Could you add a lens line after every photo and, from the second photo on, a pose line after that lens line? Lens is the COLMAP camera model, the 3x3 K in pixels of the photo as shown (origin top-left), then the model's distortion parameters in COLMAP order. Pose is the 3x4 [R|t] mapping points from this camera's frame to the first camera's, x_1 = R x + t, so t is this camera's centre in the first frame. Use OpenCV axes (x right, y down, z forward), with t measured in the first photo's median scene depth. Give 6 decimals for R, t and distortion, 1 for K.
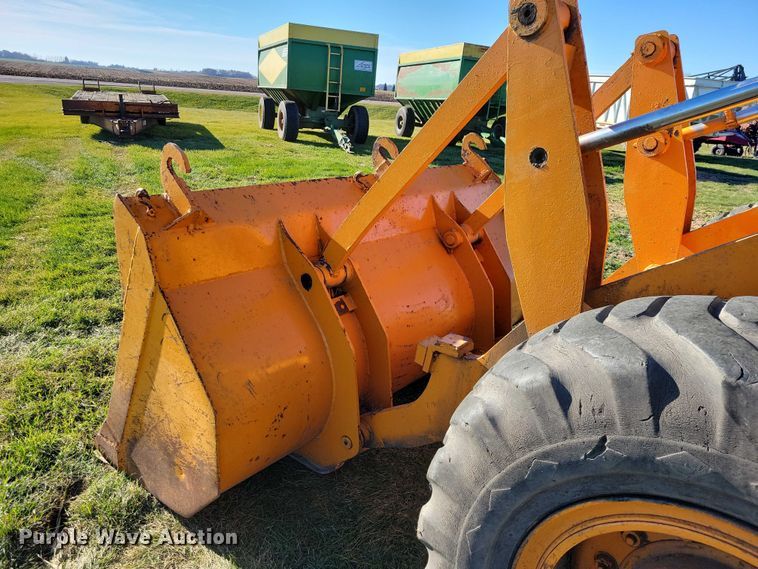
lens RADIAL K [[593.3, 0, 379.0], [0, 593.3, 284.5], [0, 0, 1]] dist [0.064382, 0.001226]
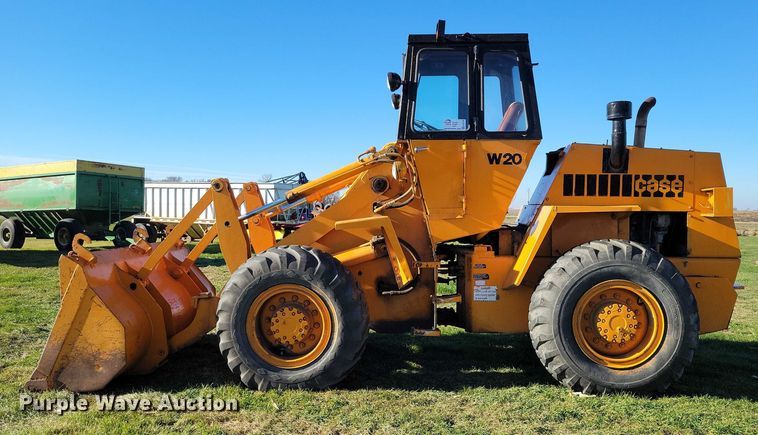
lens RADIAL K [[609.2, 0, 382.8], [0, 609.2, 242.0], [0, 0, 1]] dist [0.062863, -0.000277]
pose [[0.806712, -0.101849, 0.582102, -0.775208], [0.232994, 0.960060, -0.154917, 0.463125], [-0.543075, 0.260600, 0.798222, -1.634754]]
